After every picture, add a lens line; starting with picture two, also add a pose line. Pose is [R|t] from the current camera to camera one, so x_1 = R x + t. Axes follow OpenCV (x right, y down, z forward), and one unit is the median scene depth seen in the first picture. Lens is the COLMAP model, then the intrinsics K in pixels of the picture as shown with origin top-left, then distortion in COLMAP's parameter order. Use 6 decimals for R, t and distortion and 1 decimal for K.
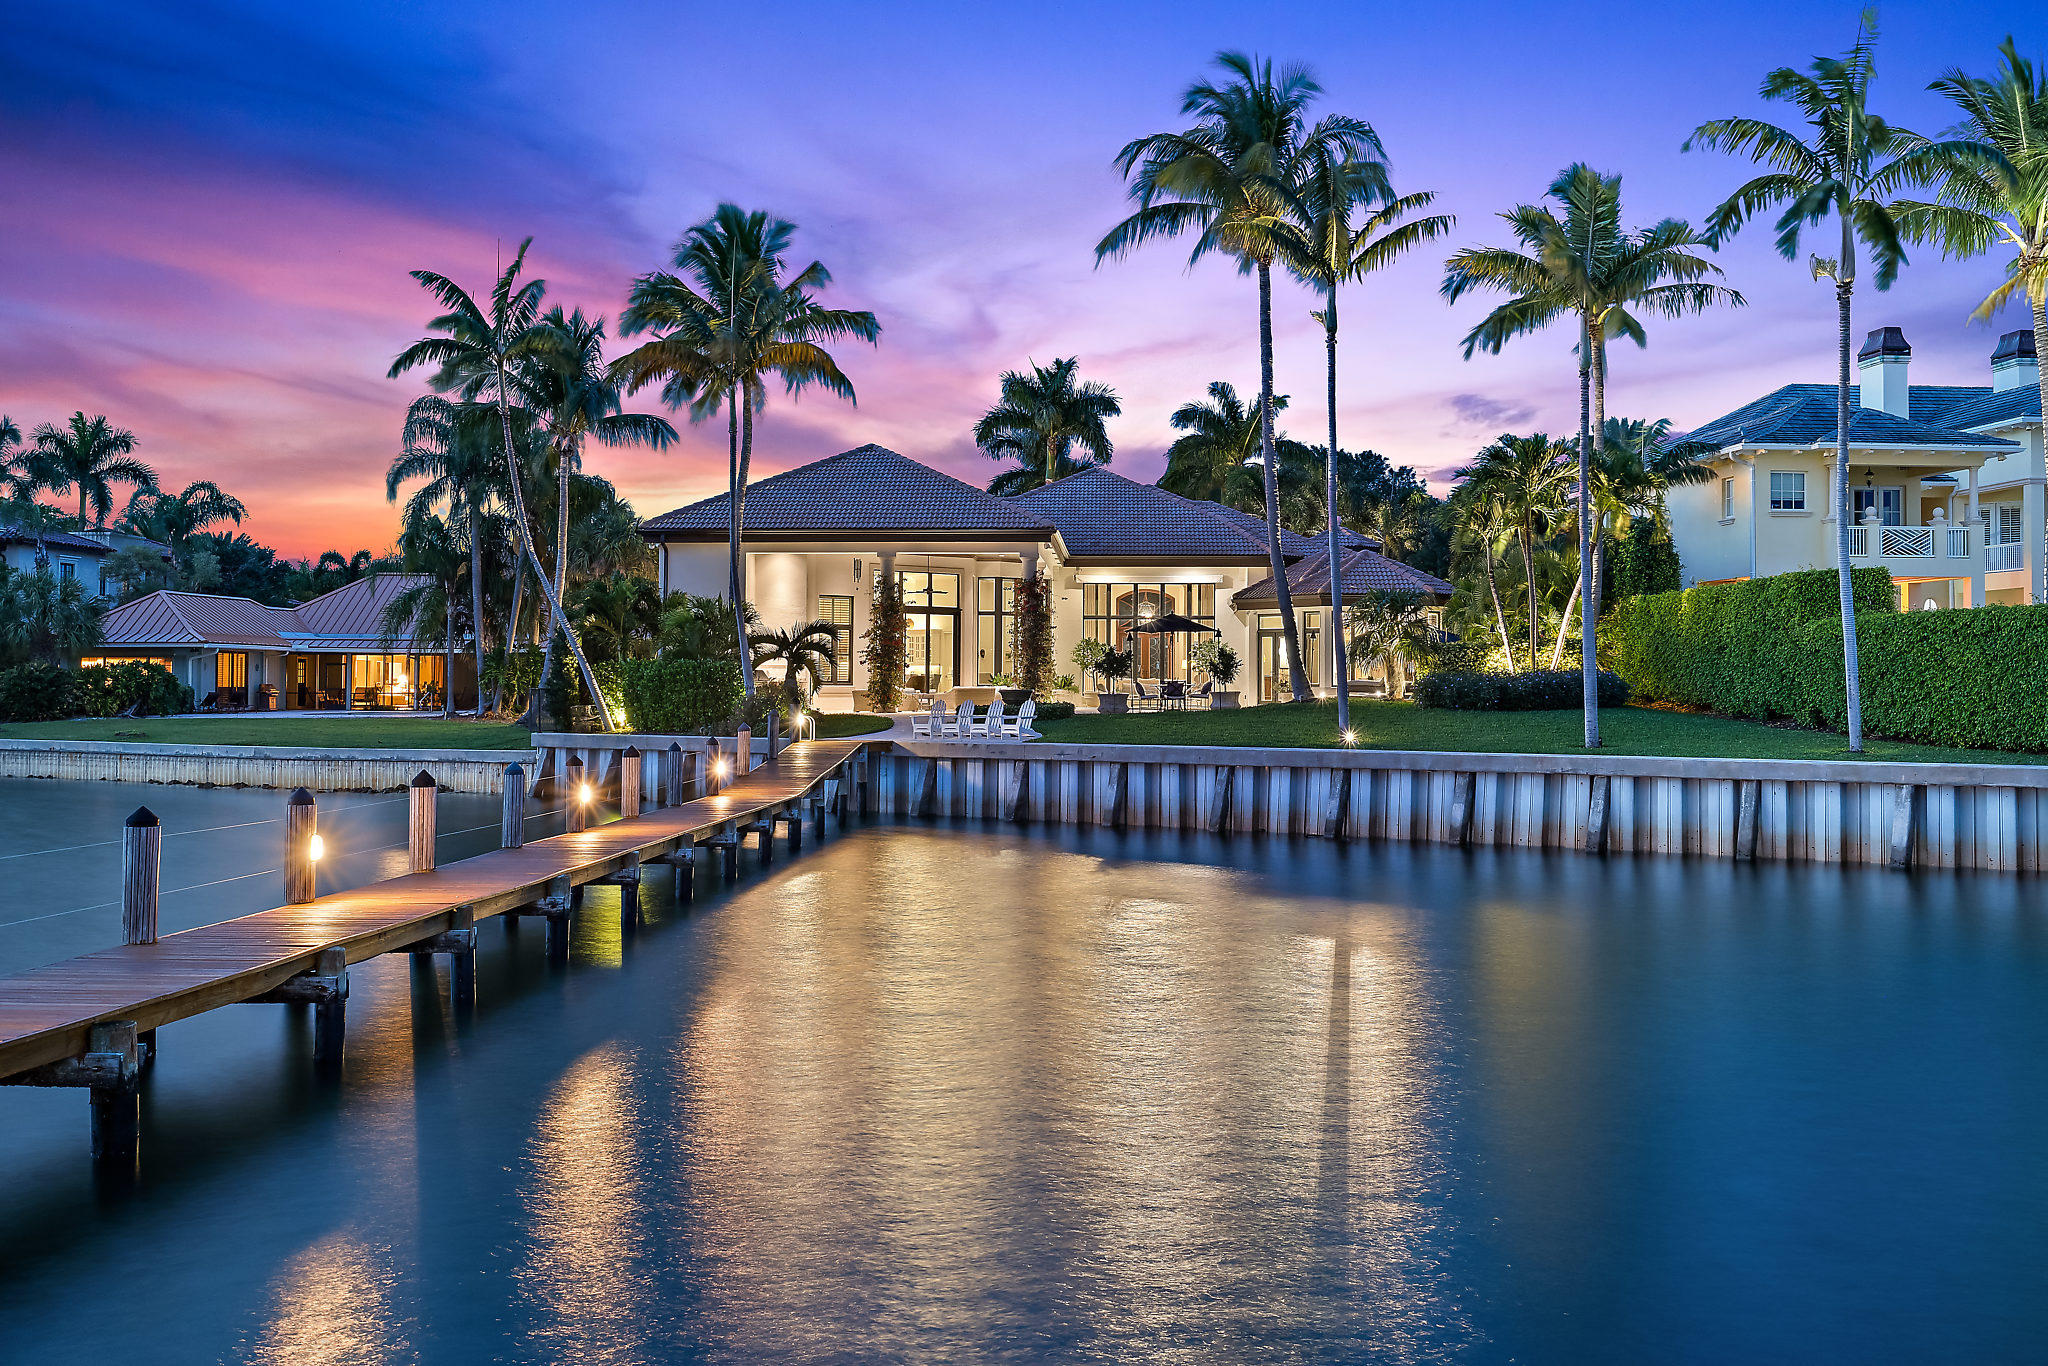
lens RADIAL K [[2030.8, 0, 1024.0], [0, 2030.8, 683.0], [0, 0, 1]] dist [0.002065, 0.010553]
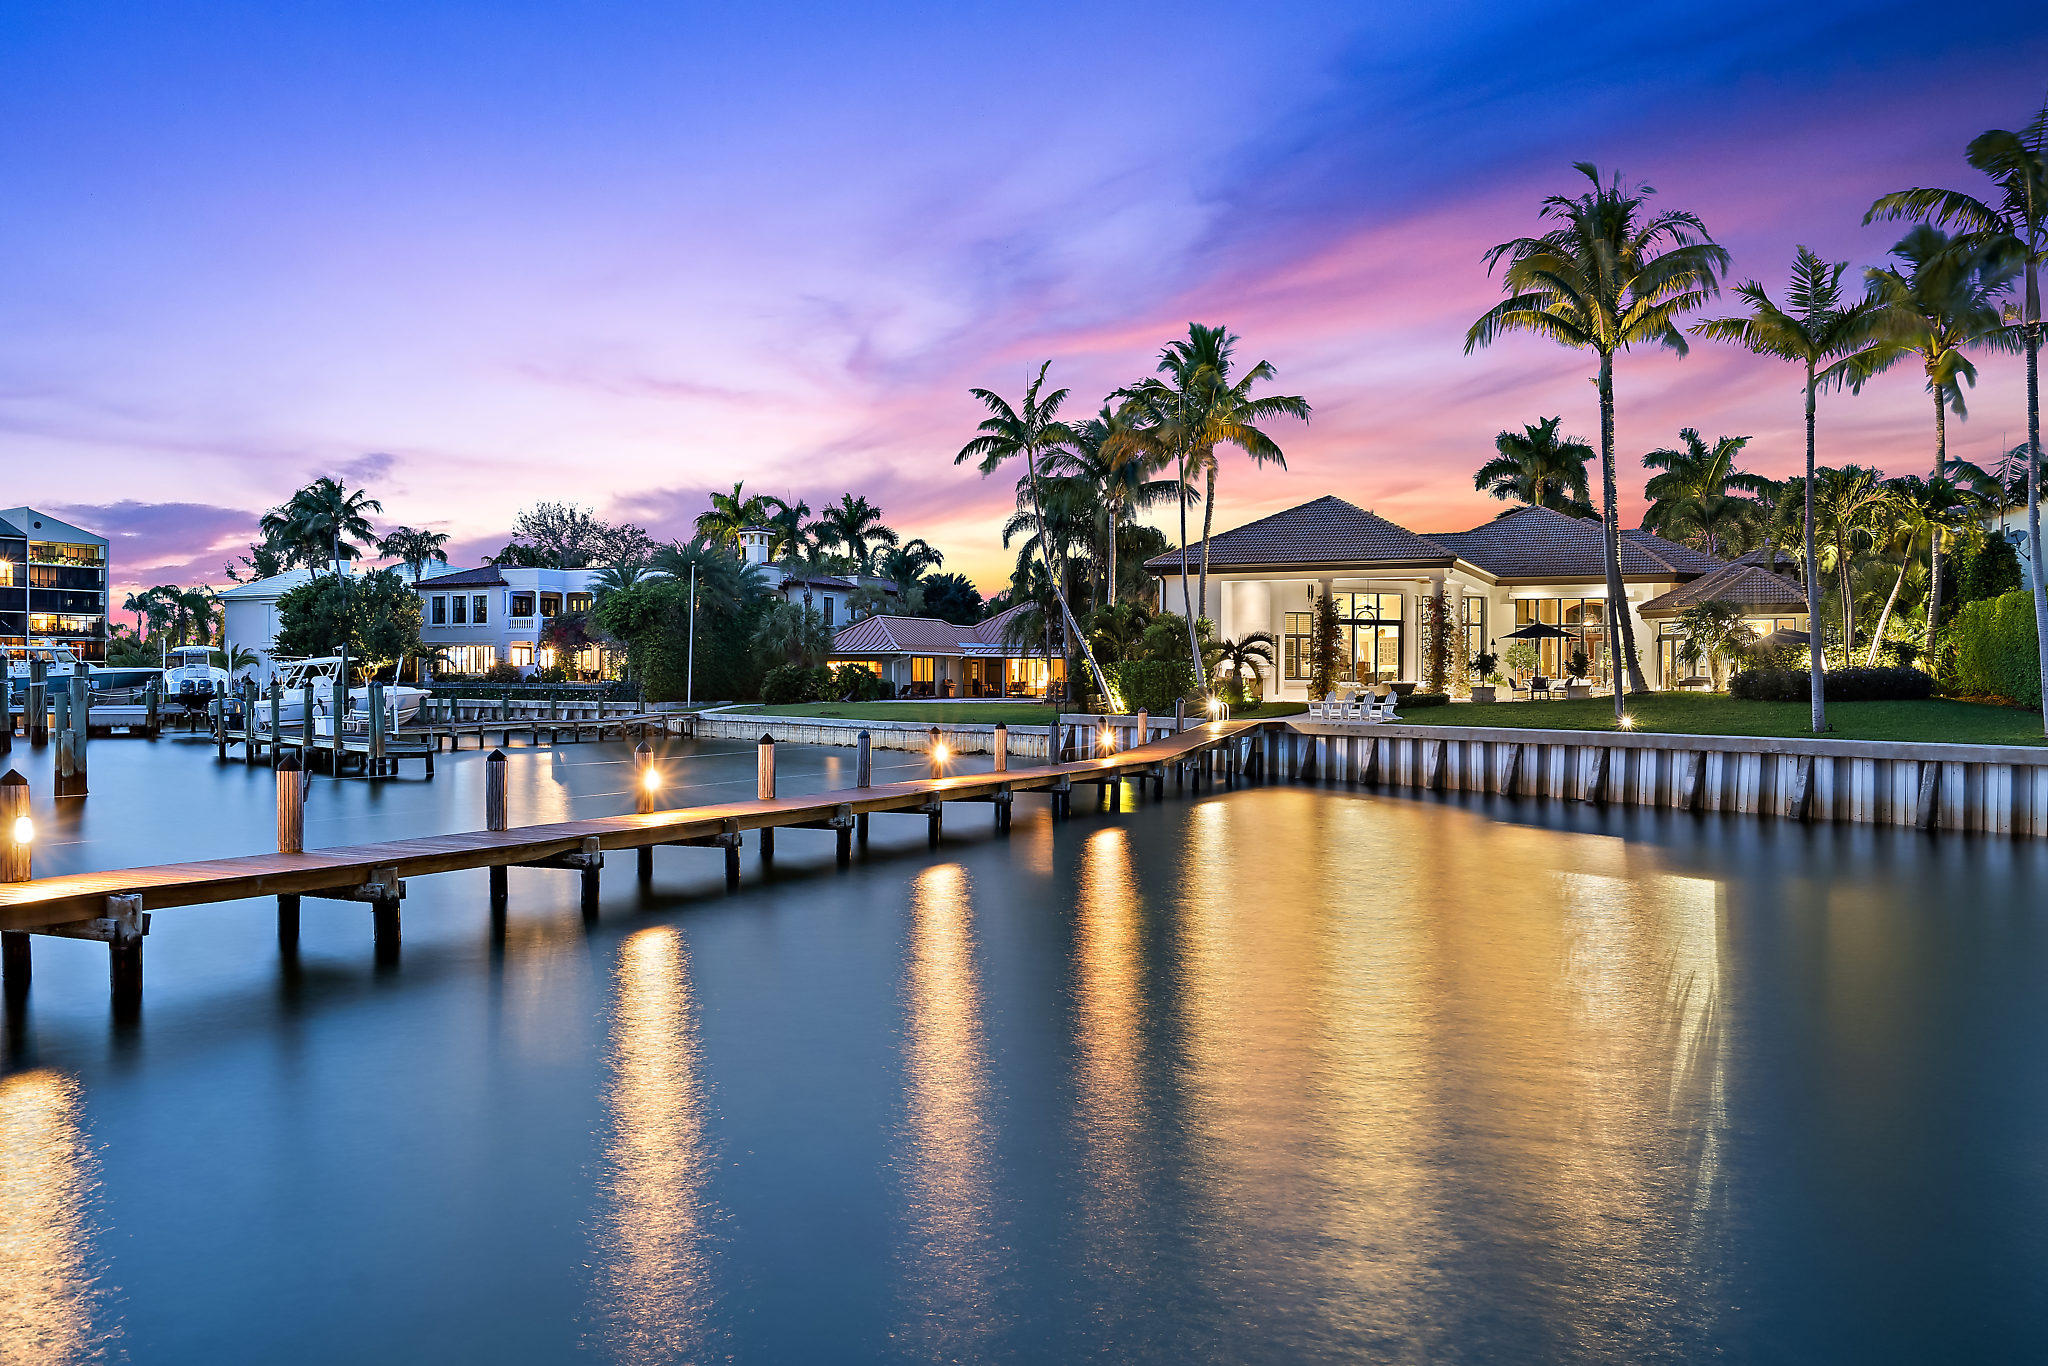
lens RADIAL K [[1561.9, 0, 1022.9], [0, 1561.9, 720.3], [0, 0, 1]] dist [0.005475, -0.001140]
pose [[0.933029, 0.010081, -0.359659, 0.120817], [-0.000774, 0.999661, 0.026013, 0.000978], [0.359800, -0.023993, 0.932721, -0.013176]]
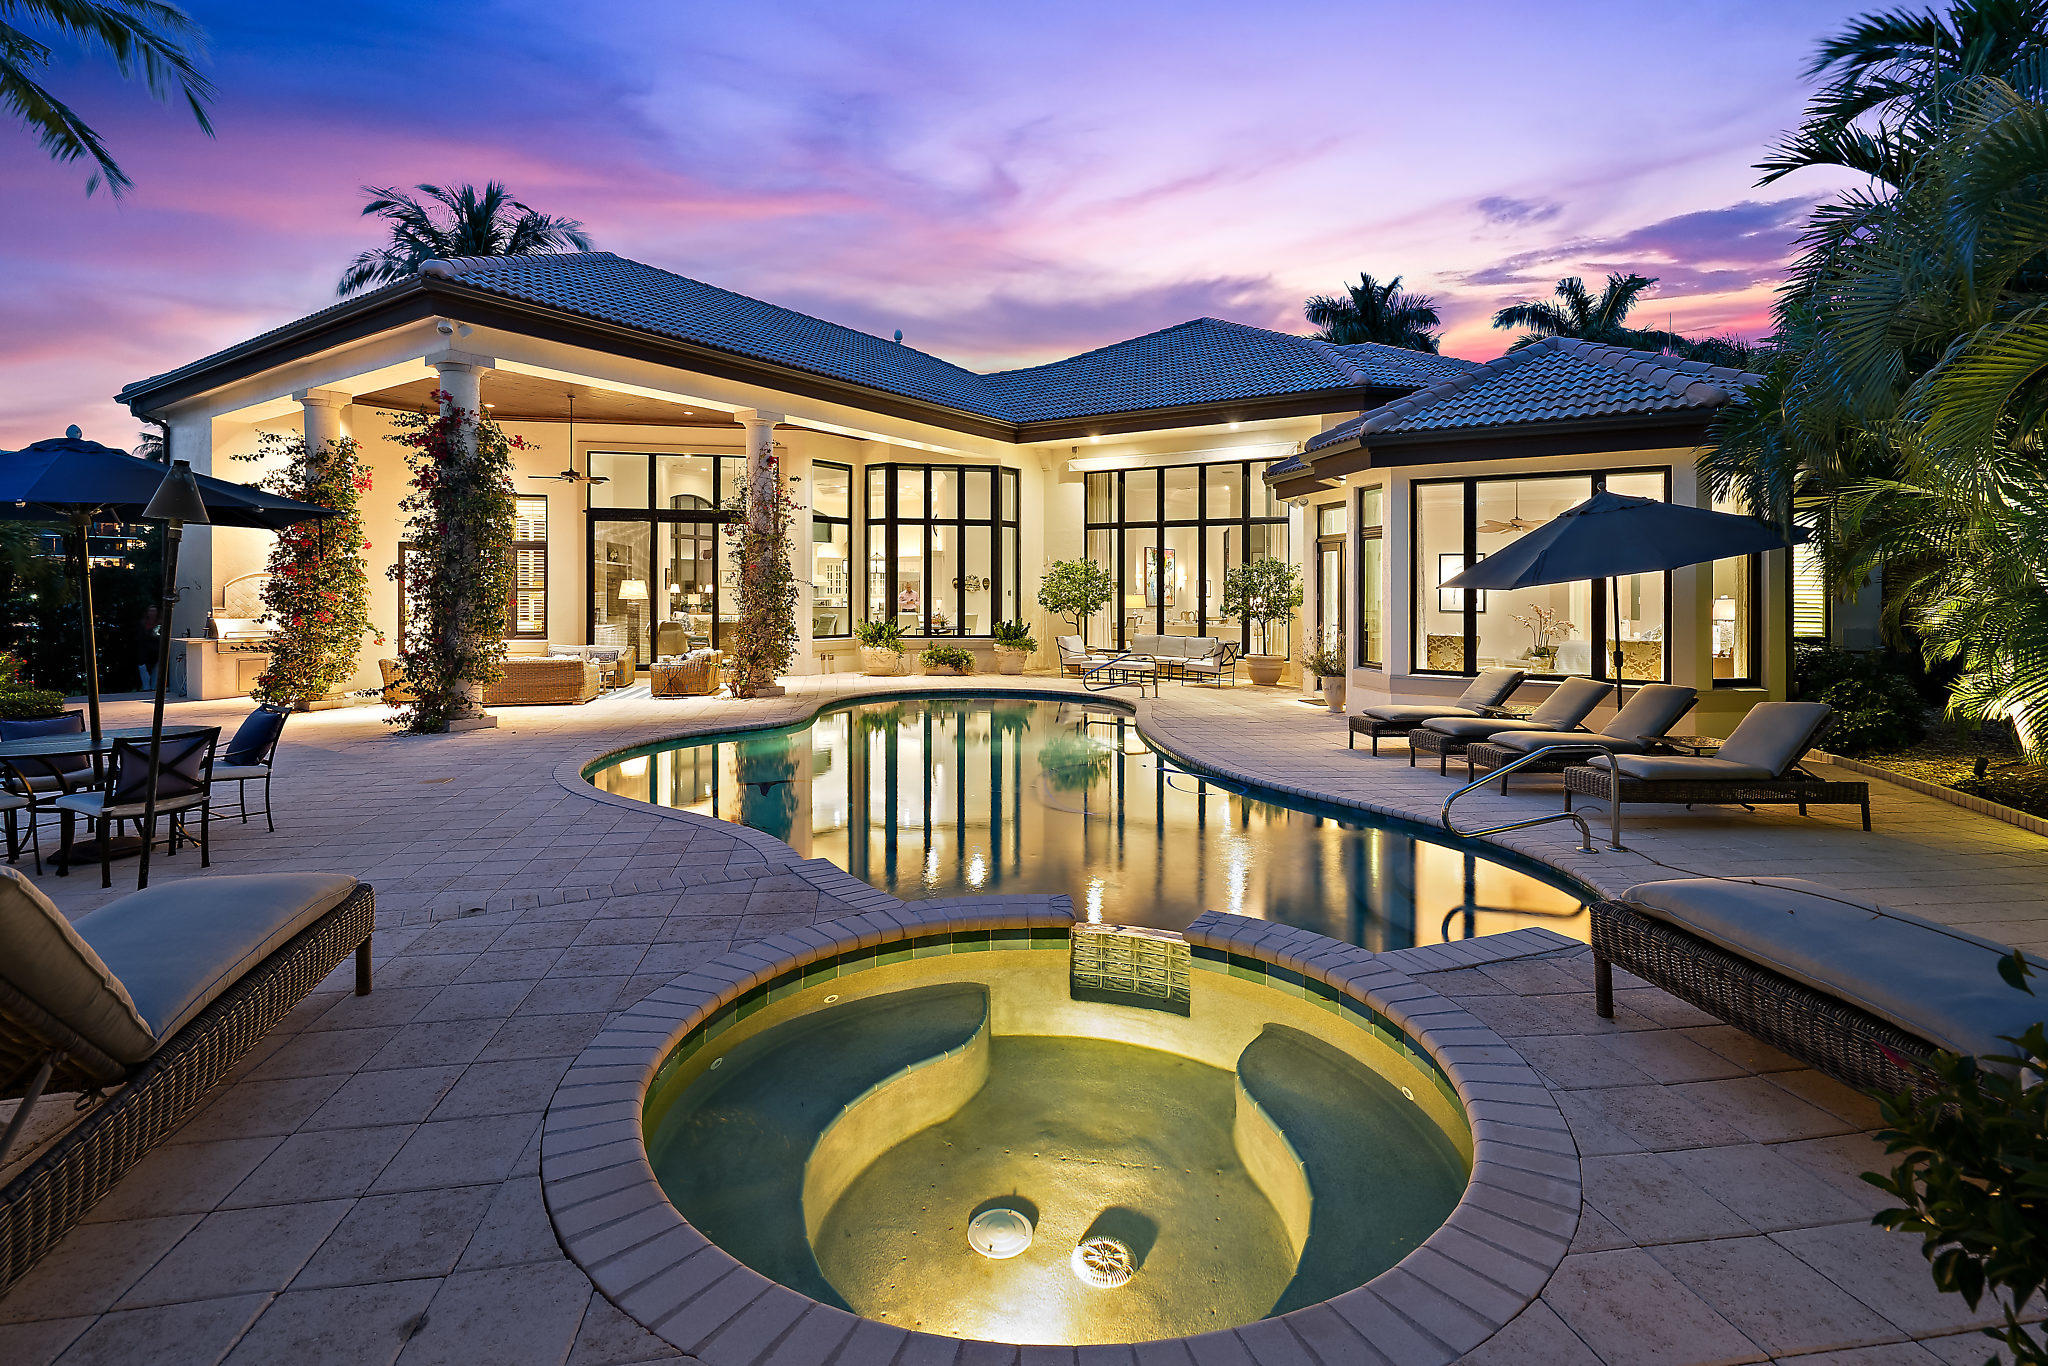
lens RADIAL K [[967.3, 0, 1025.2], [0, 967.3, 594.3], [0, 0, 1]] dist [-0.003907, 0.000025]
pose [[0.853699, 0.006419, -0.520727, 0.219559], [-0.001206, 0.999946, 0.010350, -0.018753], [0.520765, -0.008208, 0.853661, 0.953493]]
